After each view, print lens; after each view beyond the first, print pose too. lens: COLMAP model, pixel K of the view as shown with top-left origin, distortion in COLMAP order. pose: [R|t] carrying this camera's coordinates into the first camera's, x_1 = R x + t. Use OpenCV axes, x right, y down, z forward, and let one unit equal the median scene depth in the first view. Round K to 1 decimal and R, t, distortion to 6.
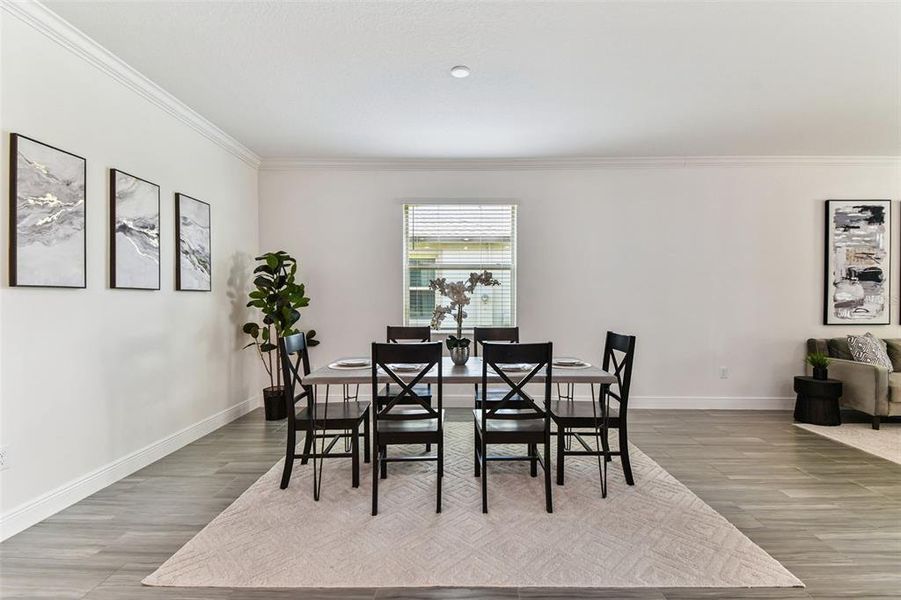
lens RADIAL K [[401.5, 0, 453.3], [0, 401.5, 302.6], [0, 0, 1]] dist [0.032429, -0.020314]
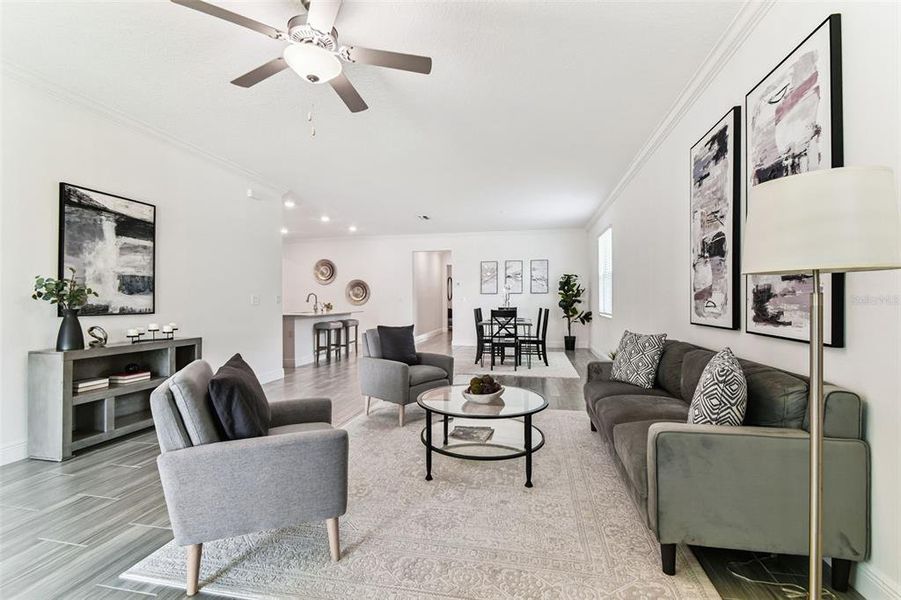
lens RADIAL K [[390.8, 0, 458.8], [0, 390.8, 294.8], [0, 0, 1]] dist [0.031852, -0.011955]
pose [[-0.165044, -0.012281, -0.986210, 1.783230], [-0.002932, 0.999924, -0.011962, 0.014085], [0.986282, 0.000918, -0.165067, 0.760152]]
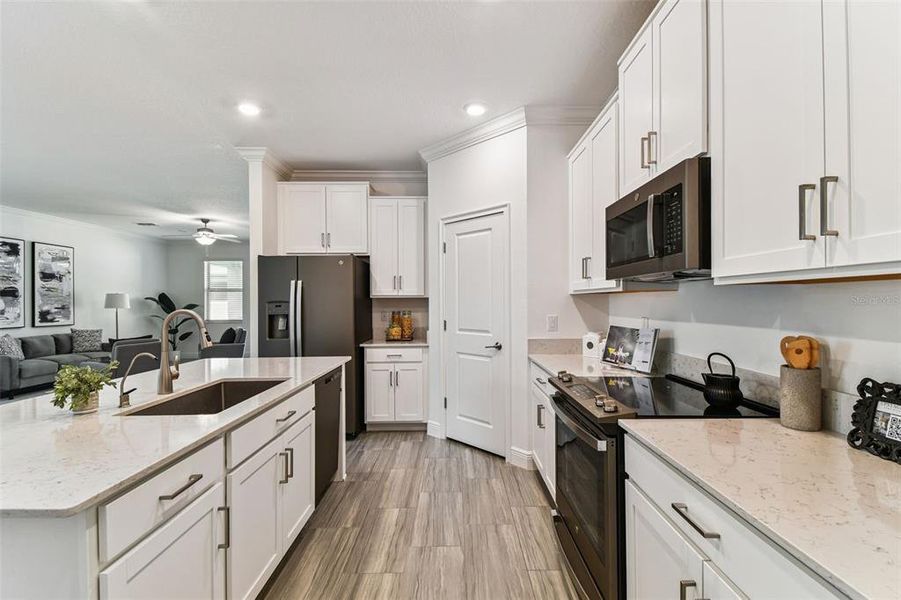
lens RADIAL K [[401.5, 0, 462.2], [0, 401.5, 301.8], [0, 0, 1]] dist [0.032429, -0.020314]
pose [[-0.026365, -0.001869, 0.999651, -0.419580], [0.012775, 0.999916, 0.002207, -0.020122], [-0.999571, 0.012829, -0.026338, -0.538964]]
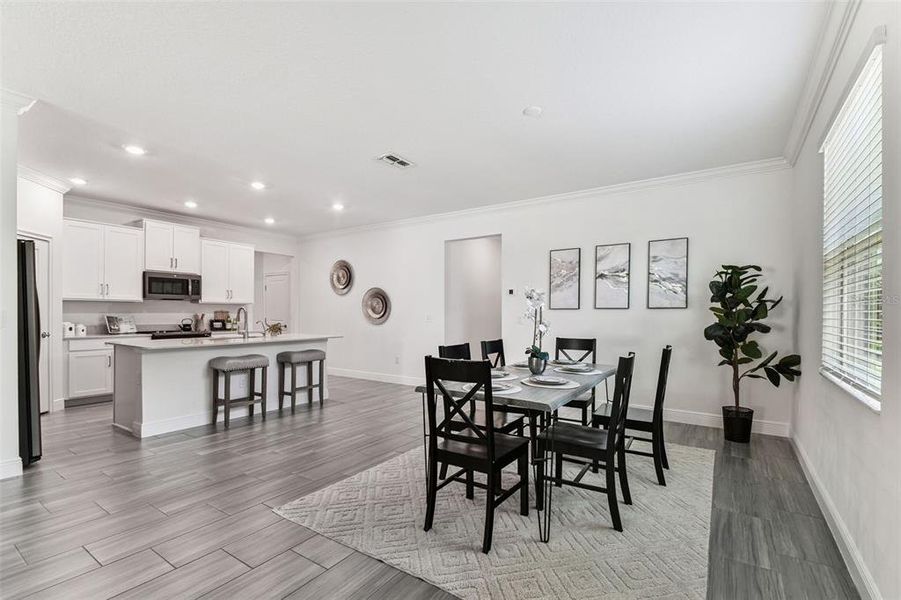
lens RADIAL K [[401.5, 0, 462.1], [0, 401.5, 316.1], [0, 0, 1]] dist [0.032429, -0.020314]
pose [[-0.527732, 0.001132, -0.849410, 0.721512], [-0.011709, 0.999894, 0.008607, -0.005699], [0.849330, 0.014488, -0.527663, 0.957563]]
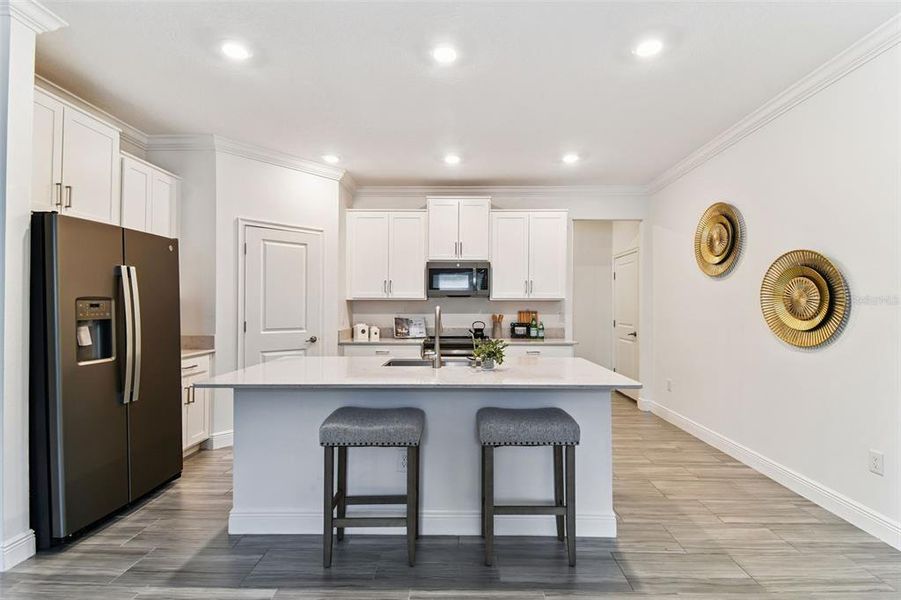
lens RADIAL K [[401.5, 0, 459.0], [0, 401.5, 308.3], [0, 0, 1]] dist [0.032429, -0.020314]
pose [[-0.999941, -0.004835, -0.009679, 0.015144], [-0.004919, 0.999951, 0.008640, -0.017800], [0.009636, 0.008687, -0.999916, 0.391038]]
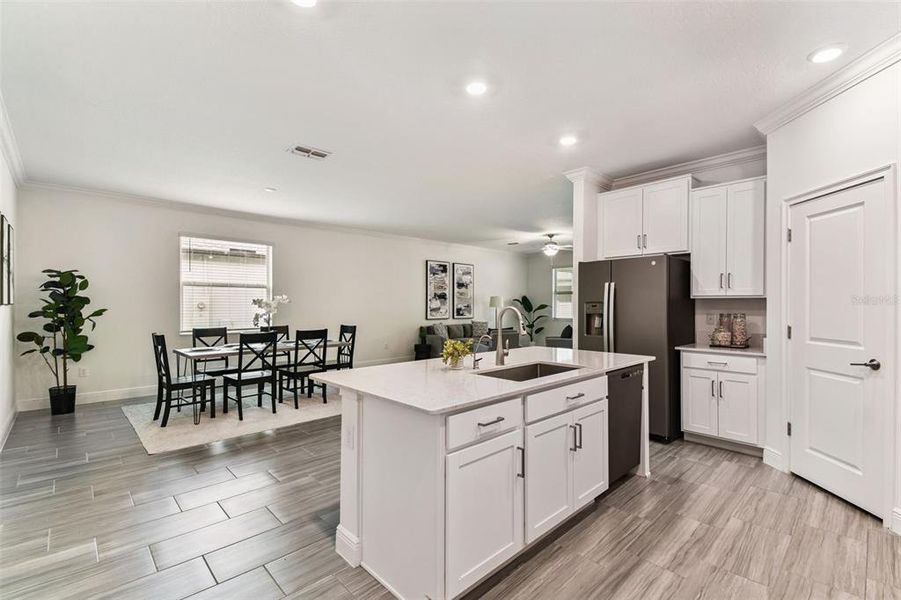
lens RADIAL K [[401.5, 0, 456.9], [0, 401.5, 304.9], [0, 0, 1]] dist [0.032429, -0.020314]
pose [[0.712548, -0.001619, 0.701621, -0.456163], [0.004728, 0.999986, -0.002495, -0.015982], [-0.701607, 0.005095, 0.712546, -0.626049]]
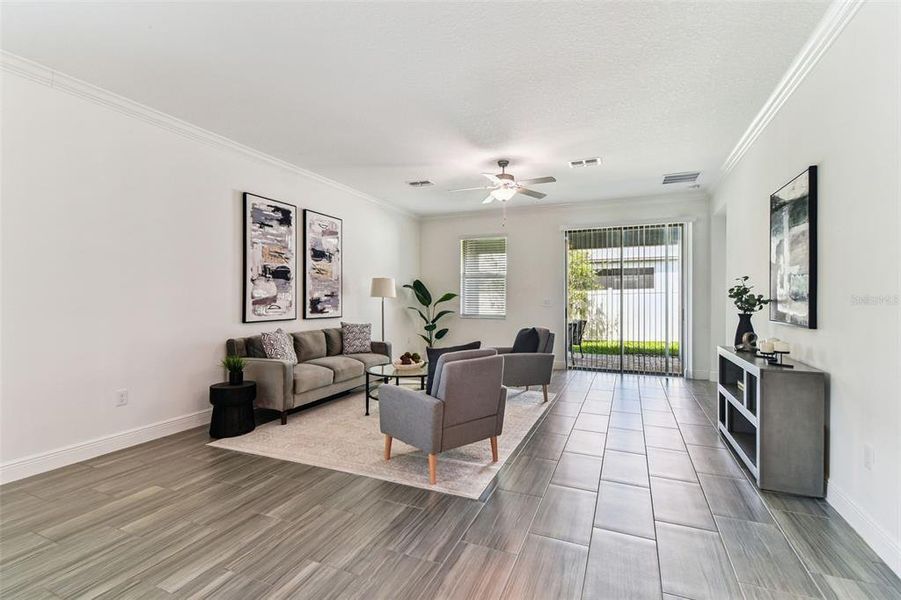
lens RADIAL K [[401.5, 0, 458.2], [0, 401.5, 300.3], [0, 0, 1]] dist [0.032429, -0.020314]
pose [[0.374613, -0.004747, 0.927169, 0.239165], [0.004582, 0.999984, 0.003269, 0.000908], [-0.927170, 0.003024, 0.374629, 0.191480]]
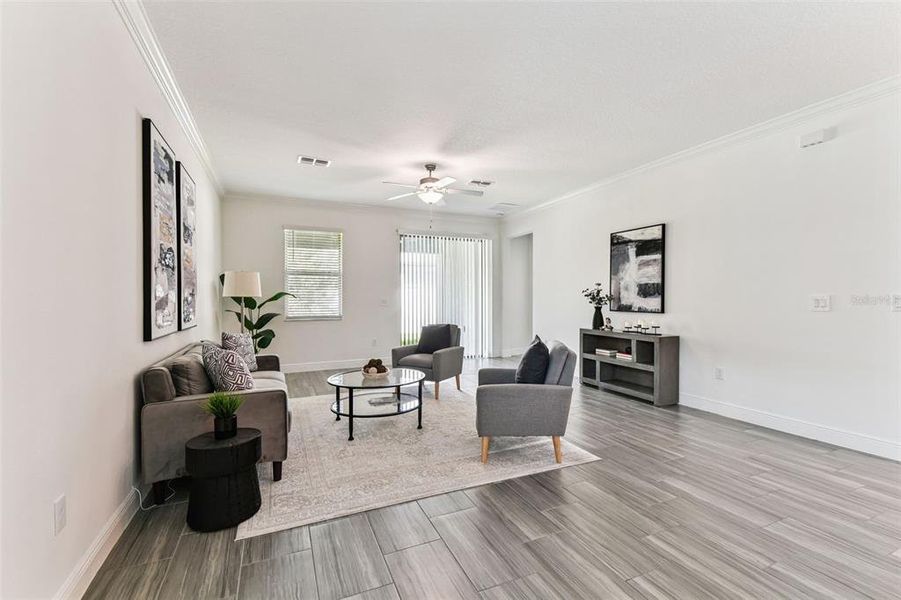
lens RADIAL K [[401.5, 0, 455.8], [0, 401.5, 299.9], [0, 0, 1]] dist [0.032429, -0.020314]
pose [[-0.424833, -0.004151, 0.905262, 0.244182], [0.008861, 0.999923, 0.008743, -0.003365], [-0.905228, 0.011736, -0.424763, 0.914152]]
